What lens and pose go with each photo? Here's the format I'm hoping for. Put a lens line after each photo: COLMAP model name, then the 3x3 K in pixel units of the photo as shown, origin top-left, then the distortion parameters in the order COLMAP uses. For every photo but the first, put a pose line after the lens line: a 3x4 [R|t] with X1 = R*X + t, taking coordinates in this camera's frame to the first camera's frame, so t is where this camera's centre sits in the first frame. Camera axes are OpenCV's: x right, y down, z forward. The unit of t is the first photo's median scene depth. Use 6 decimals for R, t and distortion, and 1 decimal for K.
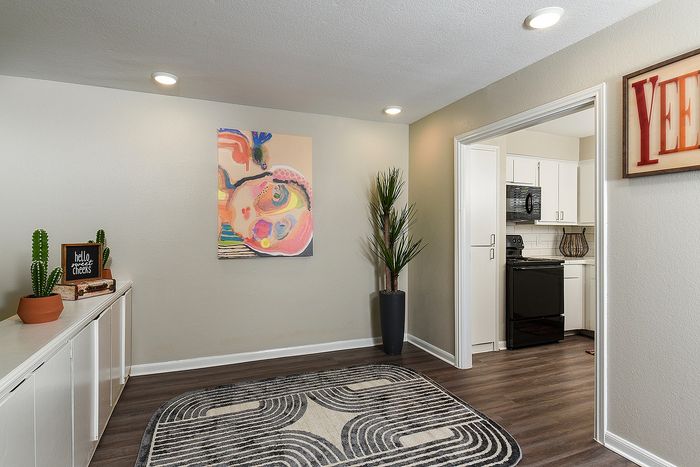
lens RADIAL K [[362.0, 0, 347.4], [0, 362.0, 229.8], [0, 0, 1]] dist [0.000532, -0.000032]
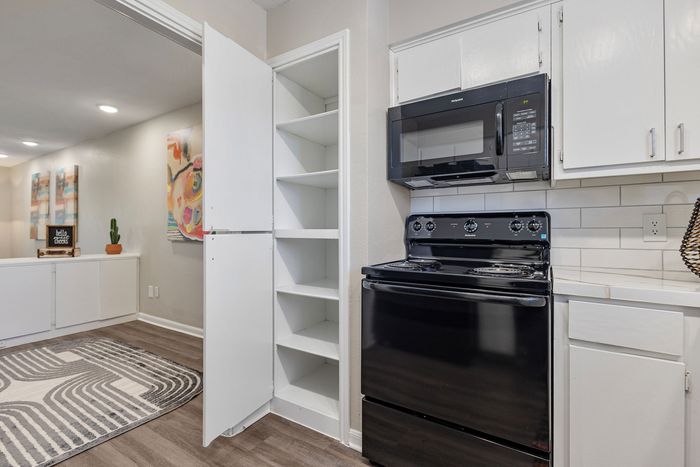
lens RADIAL K [[322.0, 0, 350.1], [0, 322.0, 230.9], [0, 0, 1]] dist [0.004622, 0.000049]
pose [[0.591822, 0.001819, -0.806067, 0.859450], [0.001285, 0.999994, 0.003200, 0.042441], [0.806068, -0.002930, 0.591816, 0.831717]]
